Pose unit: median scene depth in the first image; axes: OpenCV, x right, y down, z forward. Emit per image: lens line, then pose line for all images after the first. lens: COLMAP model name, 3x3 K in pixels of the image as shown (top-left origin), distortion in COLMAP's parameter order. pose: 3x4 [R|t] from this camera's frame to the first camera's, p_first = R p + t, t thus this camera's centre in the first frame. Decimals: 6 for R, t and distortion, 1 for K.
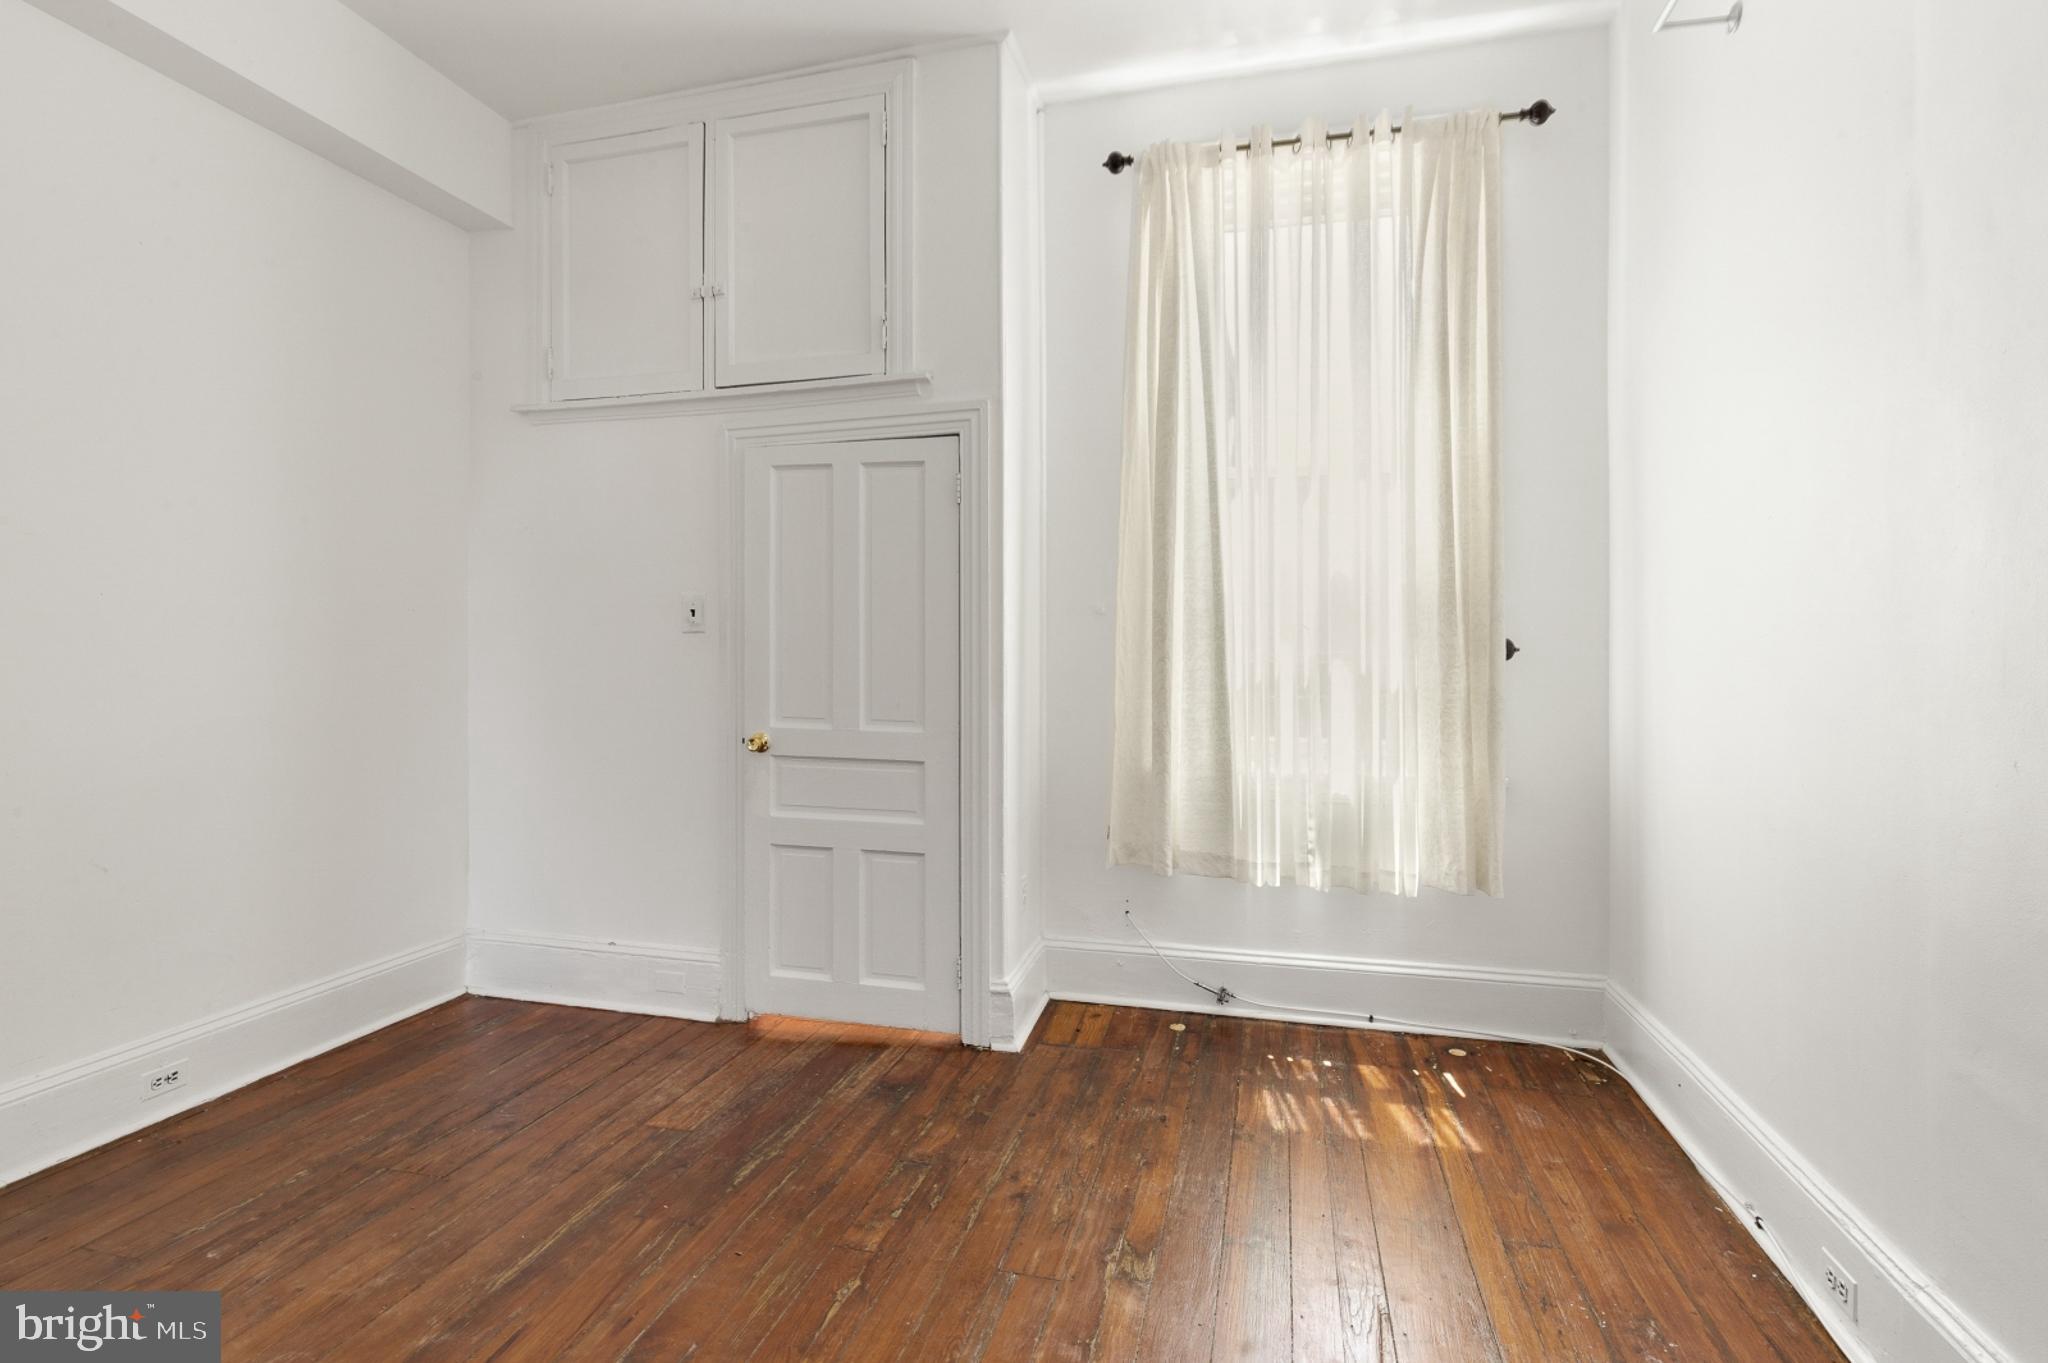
lens RADIAL K [[1008.8, 0, 1002.0], [0, 1008.8, 649.4], [0, 0, 1]] dist [0.016009, -0.005363]
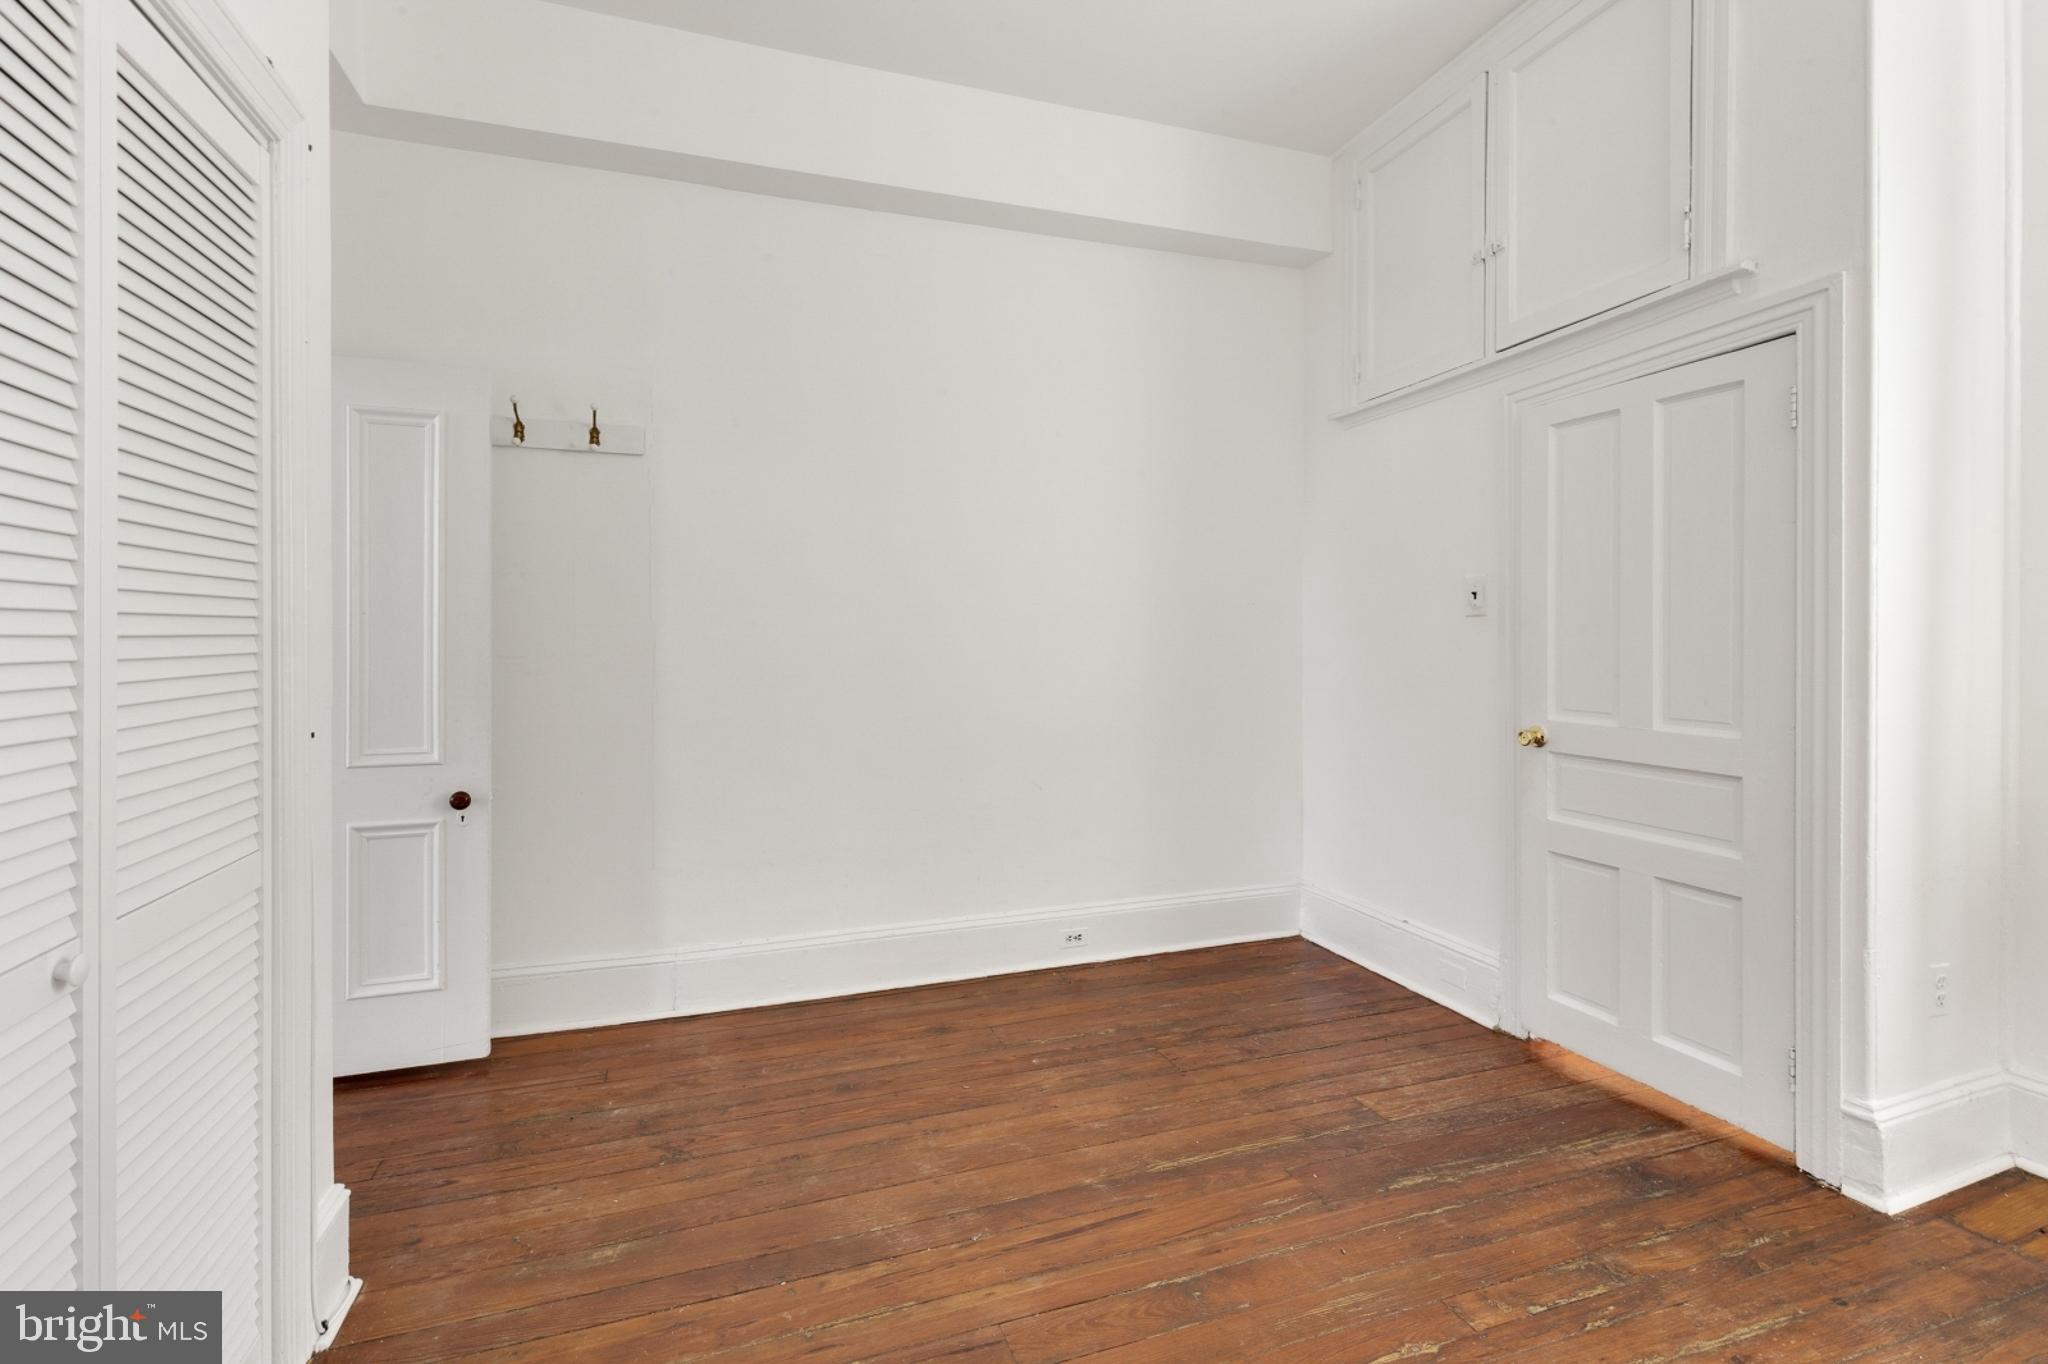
lens RADIAL K [[956.1, 0, 1020.2], [0, 956.1, 649.6], [0, 0, 1]] dist [0.007669, -0.000687]
pose [[0.568948, -0.001106, -0.822373, 0.227621], [0.015795, 0.999829, 0.009583, -0.000428], [0.822222, -0.018441, 0.568868, 0.156722]]
